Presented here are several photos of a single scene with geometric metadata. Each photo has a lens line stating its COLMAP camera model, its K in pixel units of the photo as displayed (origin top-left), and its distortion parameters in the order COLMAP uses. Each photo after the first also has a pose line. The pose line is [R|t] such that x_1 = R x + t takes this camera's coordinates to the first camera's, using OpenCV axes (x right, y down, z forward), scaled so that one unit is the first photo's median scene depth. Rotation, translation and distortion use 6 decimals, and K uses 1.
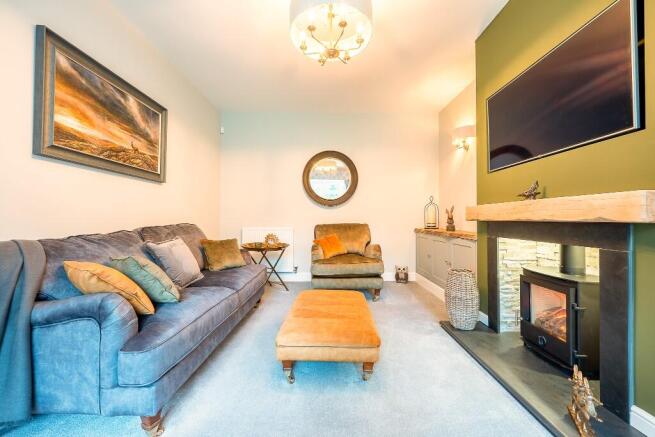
lens RADIAL K [[260.2, 0, 328.3], [0, 260.2, 218.8], [0, 0, 1]] dist [0.001942, 0.000048]
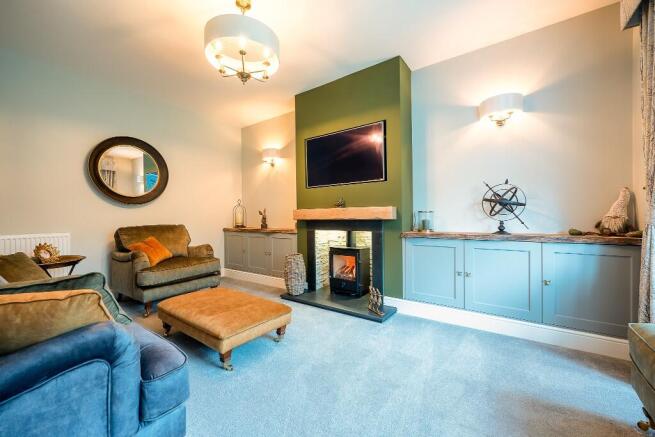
lens RADIAL K [[260.2, 0, 328.3], [0, 260.2, 218.8], [0, 0, 1]] dist [0.001942, 0.000048]
pose [[0.567753, -0.005461, 0.823181, -0.591814], [0.008395, 0.999964, 0.000844, 0.001806], [-0.823156, 0.006431, 0.567778, 0.036761]]
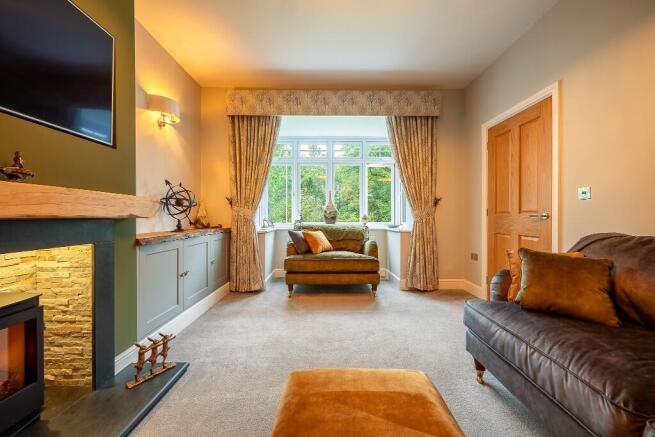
lens RADIAL K [[260.2, 0, 328.3], [0, 260.2, 218.8], [0, 0, 1]] dist [0.001942, 0.000048]
pose [[-0.999650, 0.005168, -0.025951, 0.076597], [0.005004, 0.999967, 0.006413, 0.010156], [0.025983, 0.006281, -0.999643, 1.280406]]
